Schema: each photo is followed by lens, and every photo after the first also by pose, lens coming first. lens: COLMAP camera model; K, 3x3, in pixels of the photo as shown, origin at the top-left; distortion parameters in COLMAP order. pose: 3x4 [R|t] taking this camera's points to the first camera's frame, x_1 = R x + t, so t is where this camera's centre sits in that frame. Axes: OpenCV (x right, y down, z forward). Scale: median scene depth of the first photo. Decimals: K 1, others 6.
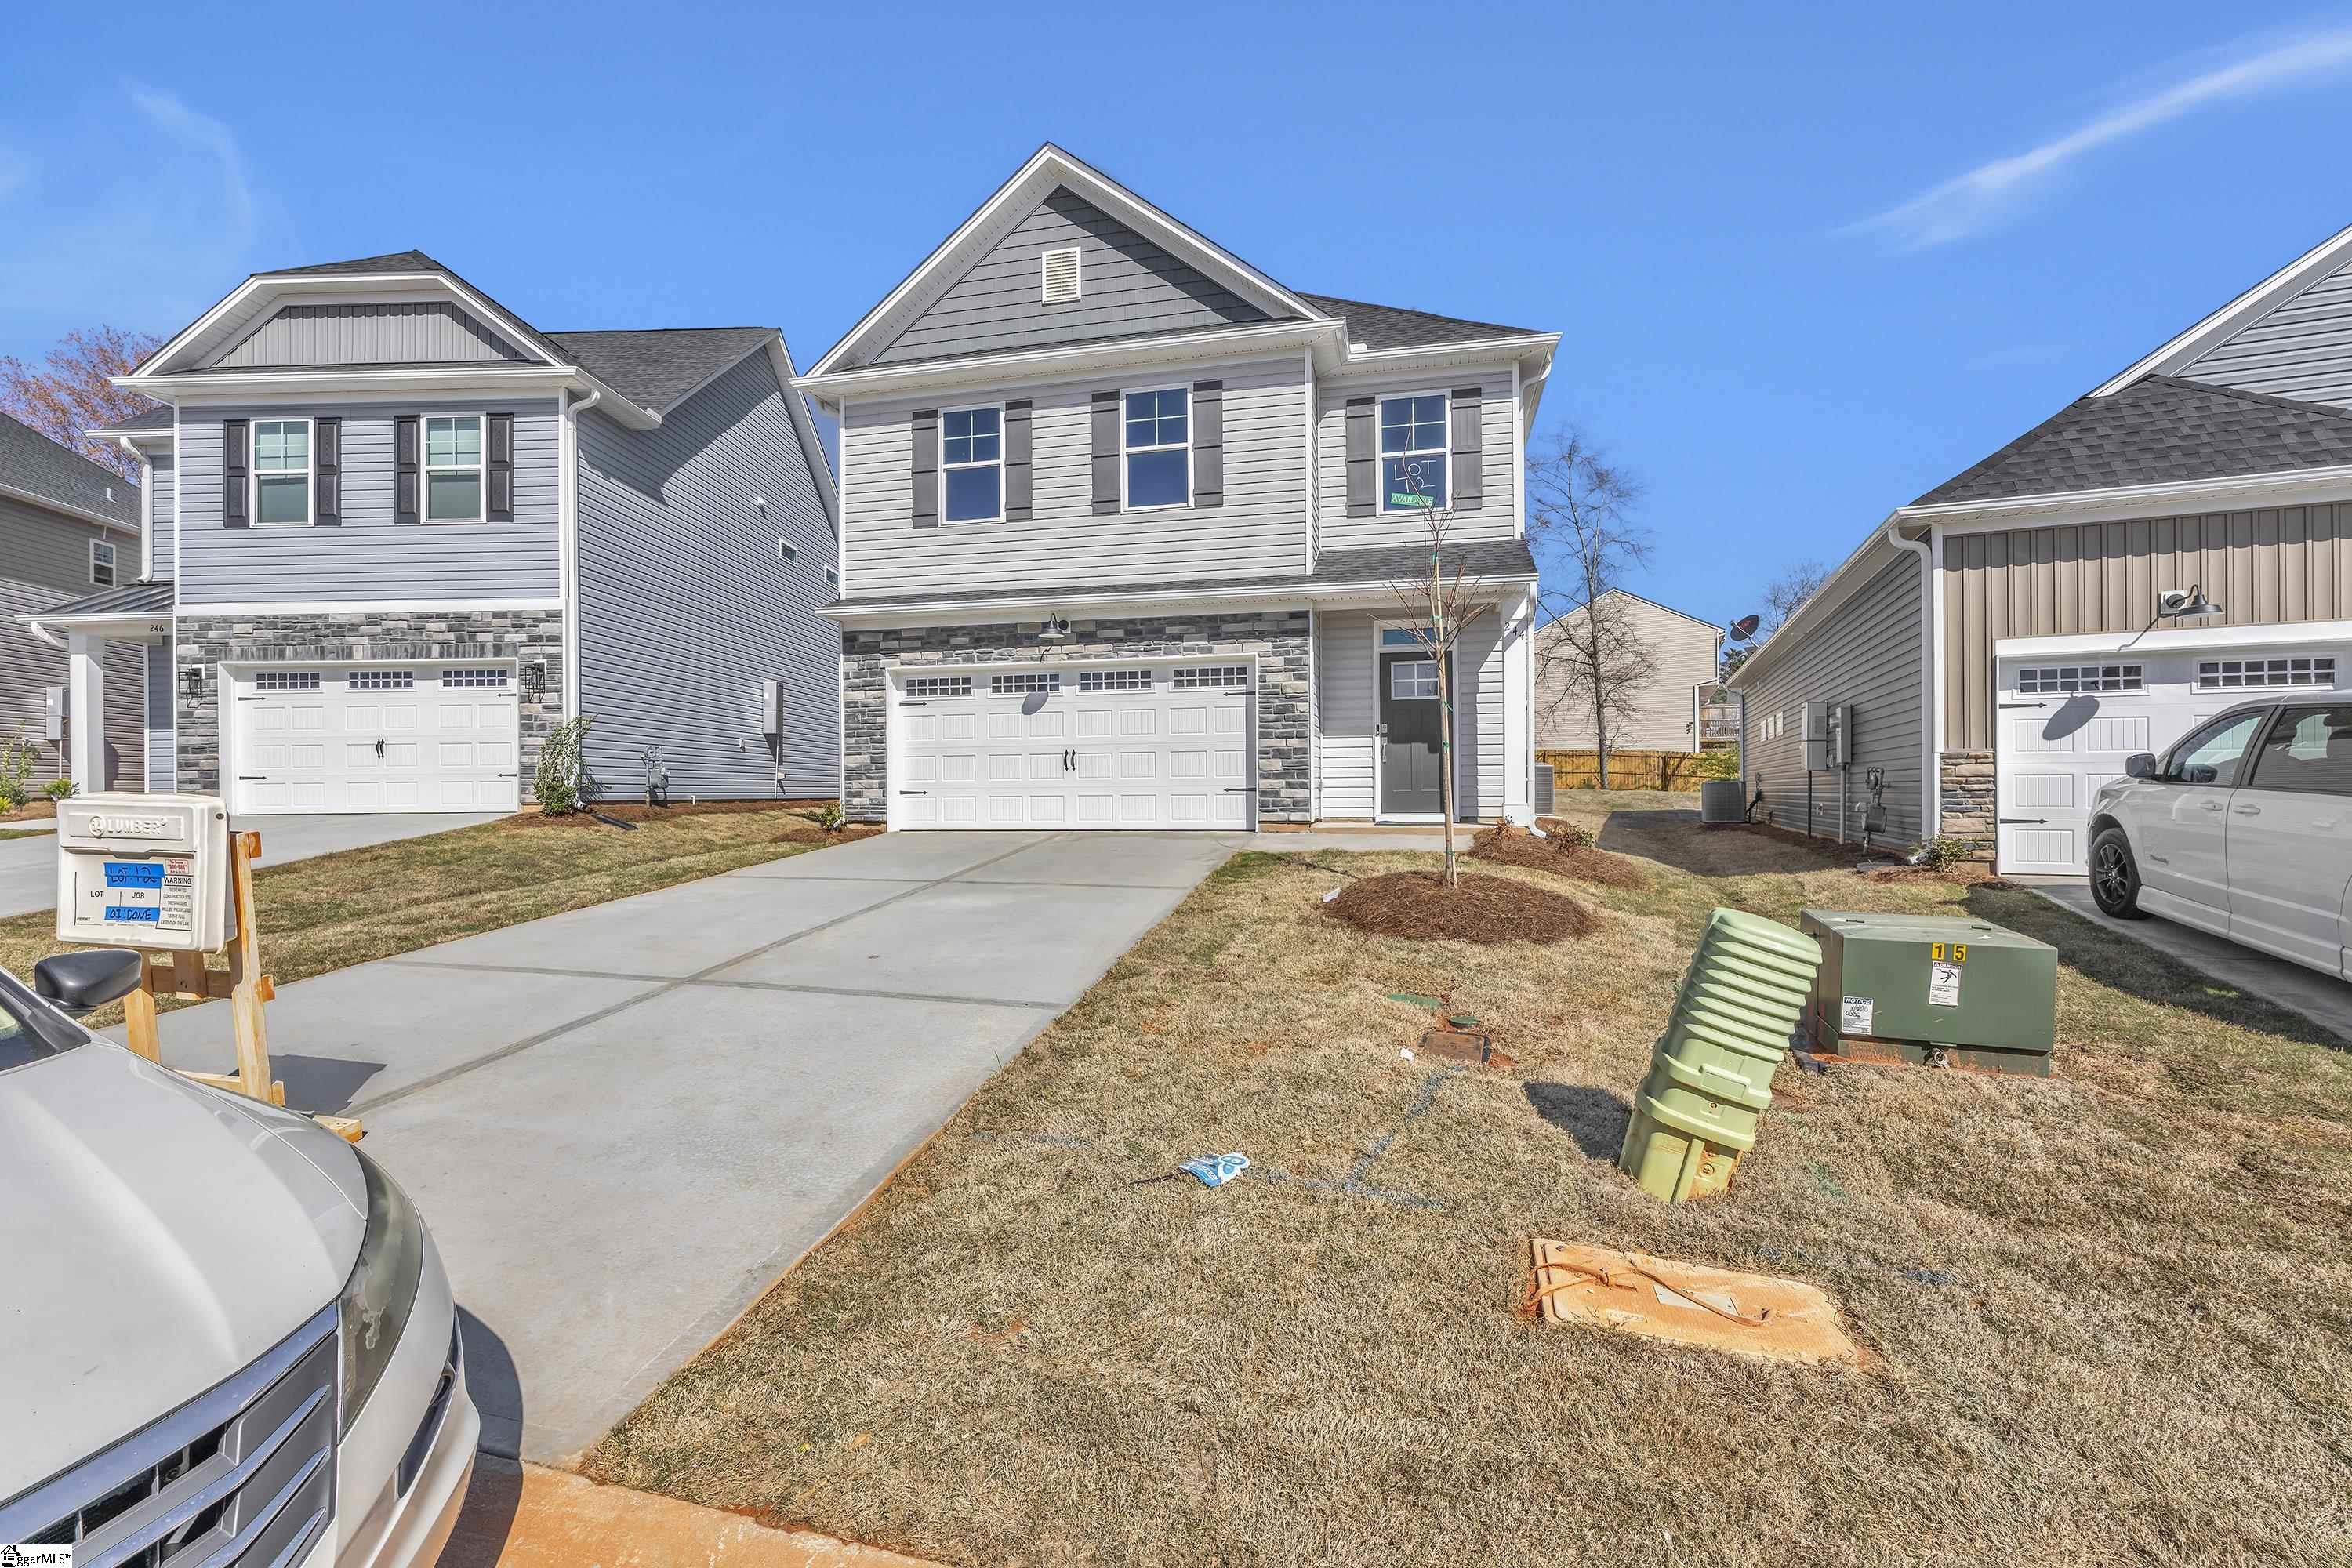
lens RADIAL K [[1025.1, 0, 1172.5], [0, 1025.1, 794.3], [0, 0, 1]] dist [-0.003442, -0.000858]
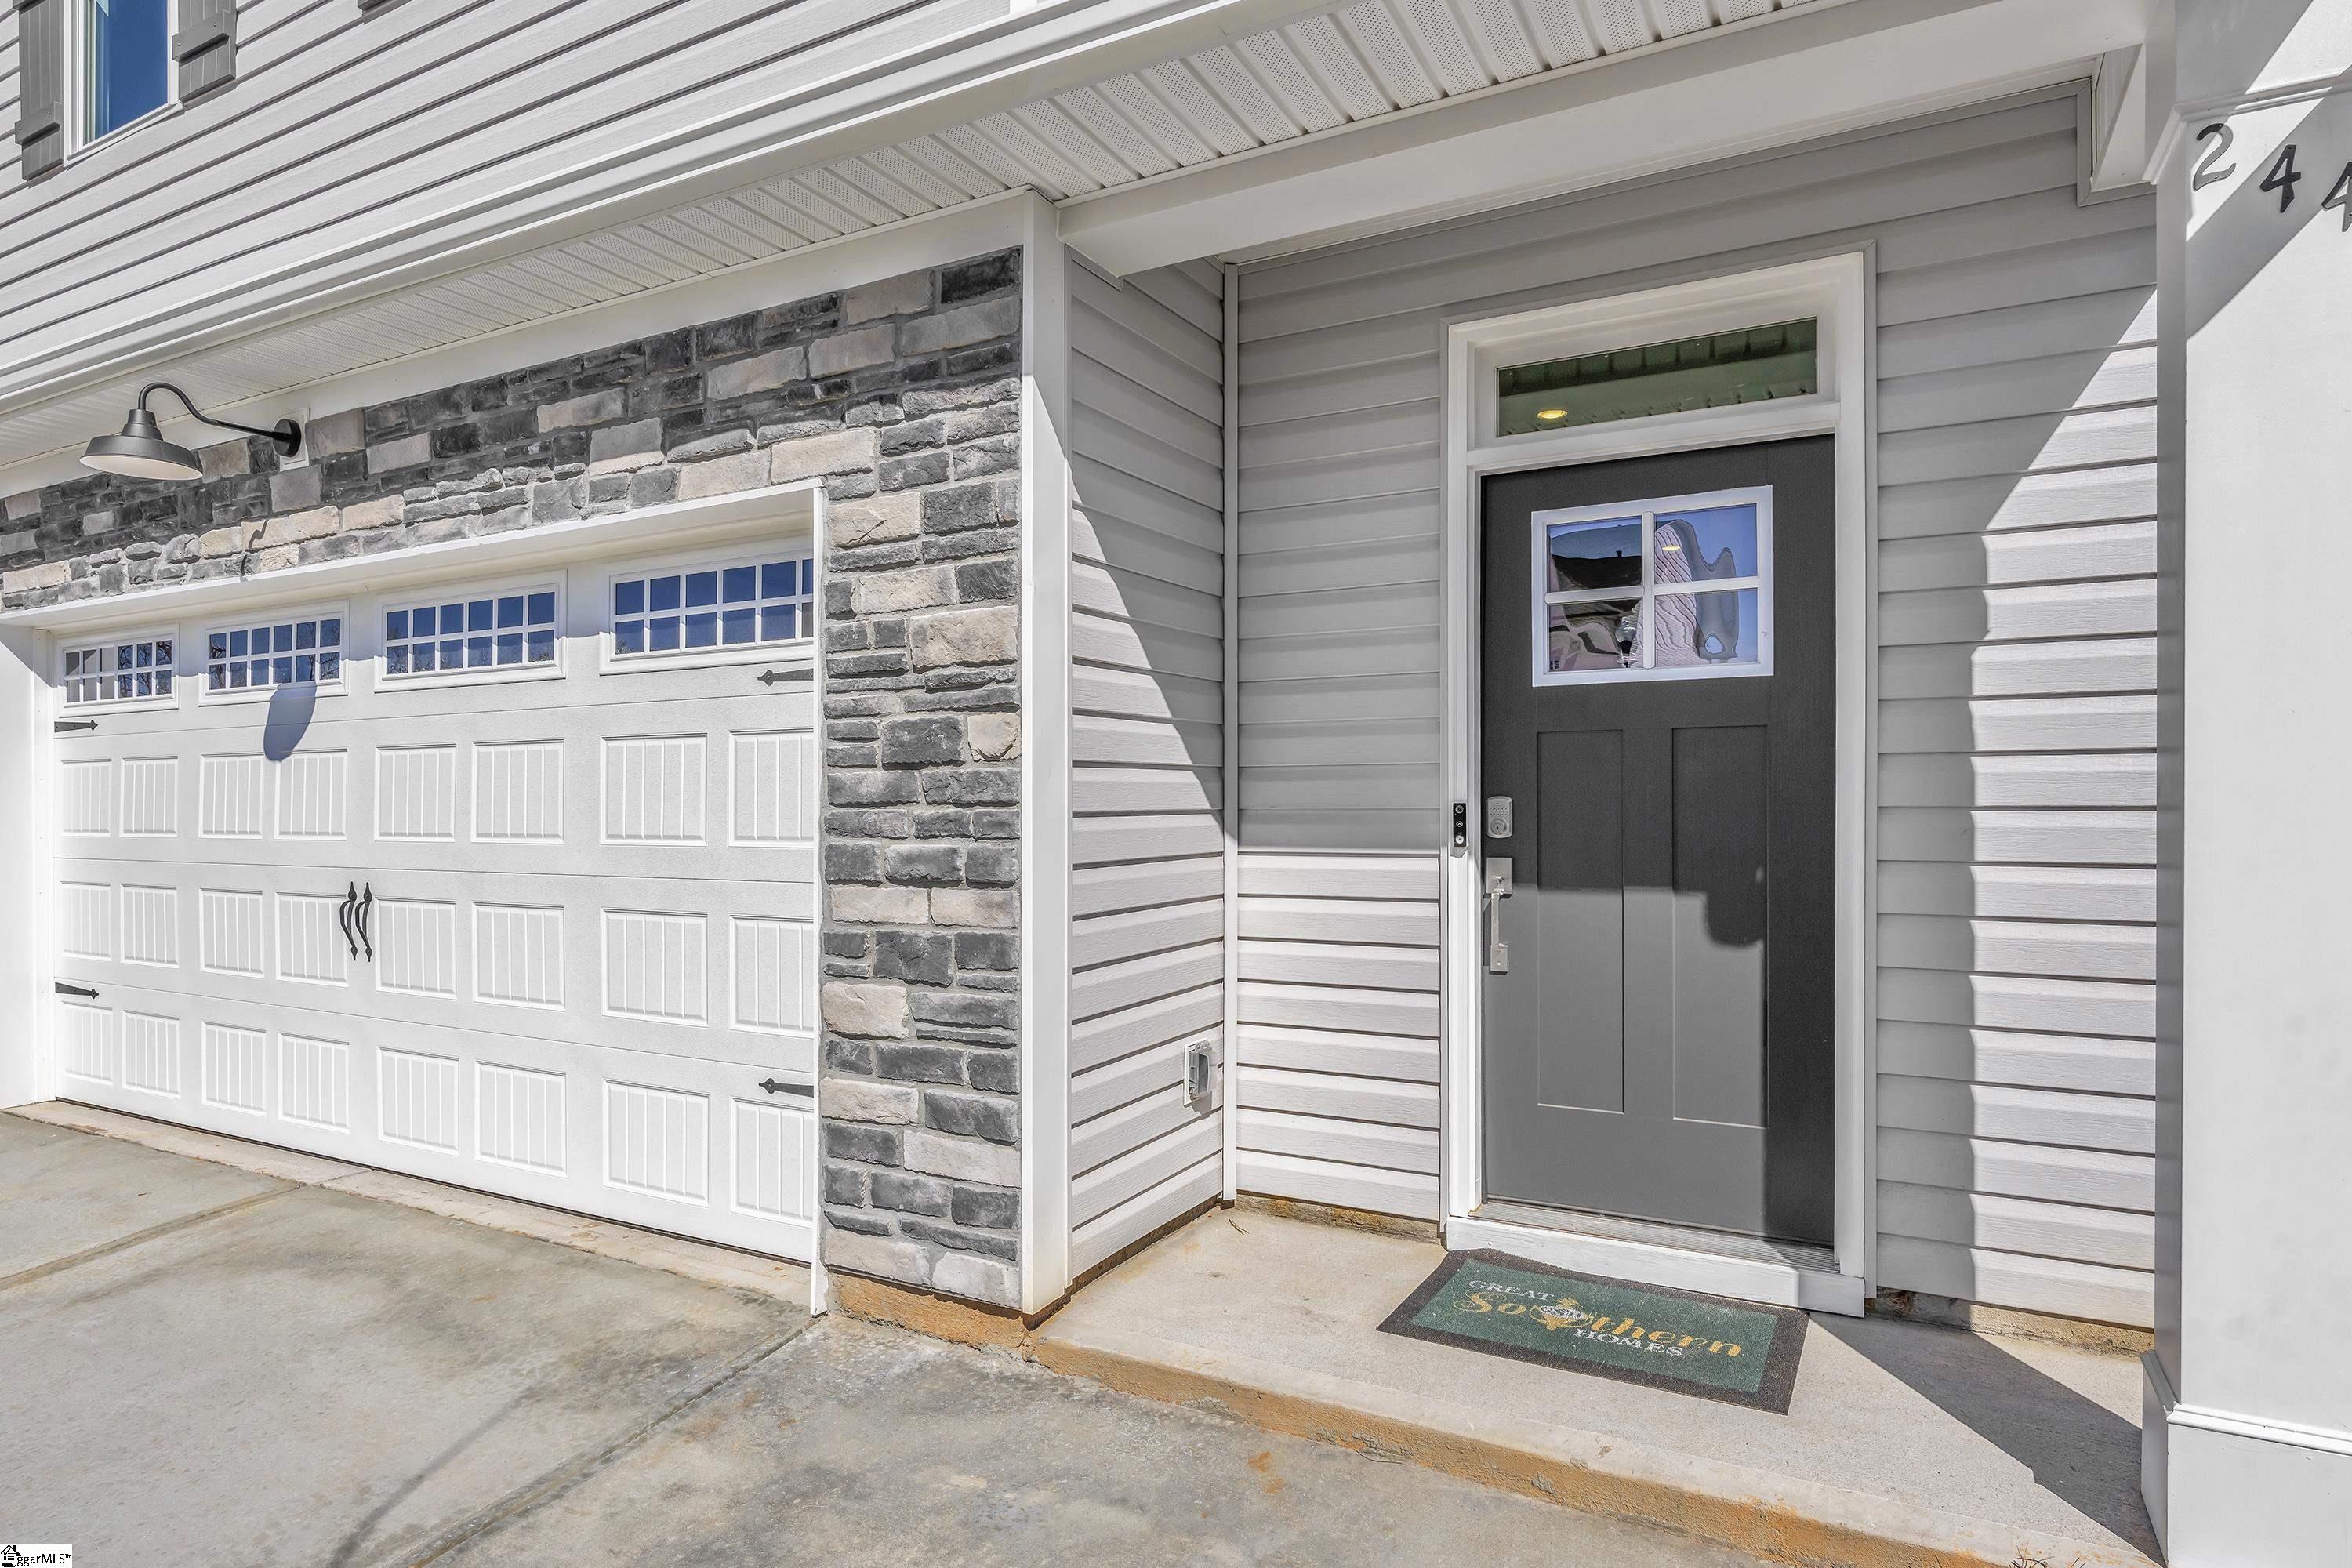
lens RADIAL K [[1316.4, 0, 1178.0], [0, 1316.4, 808.9], [0, 0, 1]] dist [-0.003292, -0.000643]
pose [[0.964130, 0.006277, -0.265357, 0.222363], [-0.005330, 0.999977, 0.004286, -0.069304], [0.265378, -0.002718, 0.964141, 0.734171]]
